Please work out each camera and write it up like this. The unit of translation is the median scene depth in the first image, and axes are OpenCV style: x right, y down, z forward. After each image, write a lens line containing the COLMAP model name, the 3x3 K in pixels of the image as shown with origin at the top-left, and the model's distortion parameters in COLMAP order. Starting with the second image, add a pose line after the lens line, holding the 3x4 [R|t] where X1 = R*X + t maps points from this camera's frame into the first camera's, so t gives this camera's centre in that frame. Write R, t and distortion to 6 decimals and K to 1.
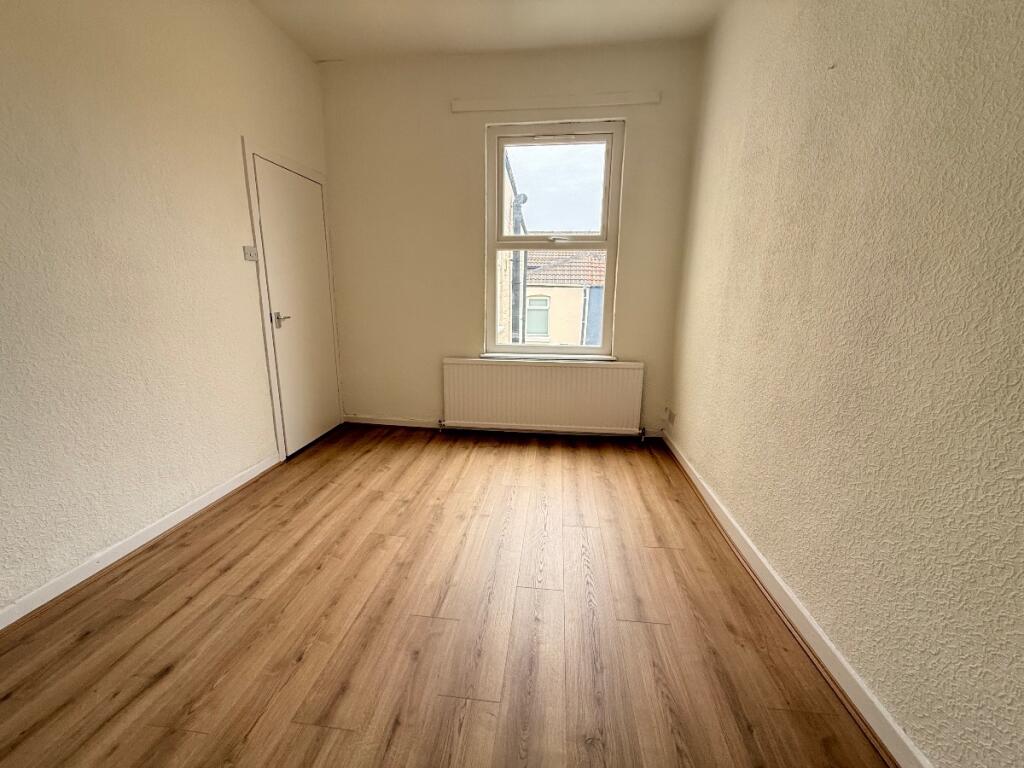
lens RADIAL K [[412.3, 0, 512.0], [0, 412.3, 384.0], [0, 0, 1]] dist [0.000022, -0.000001]
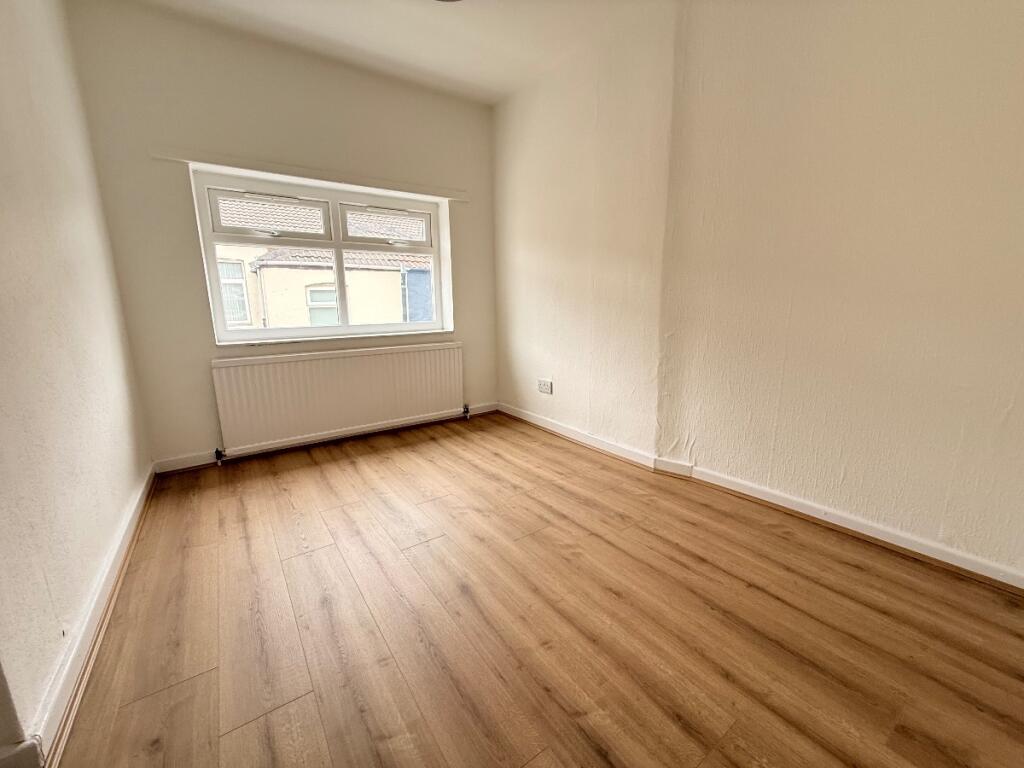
lens RADIAL K [[412.3, 0, 512.0], [0, 412.3, 384.0], [0, 0, 1]] dist [0.000022, -0.000001]
pose [[0.740509, -0.152307, 0.654560, -0.304076], [0.142464, 0.987421, 0.068588, -0.005728], [-0.656773, 0.042462, 0.752892, 0.121294]]
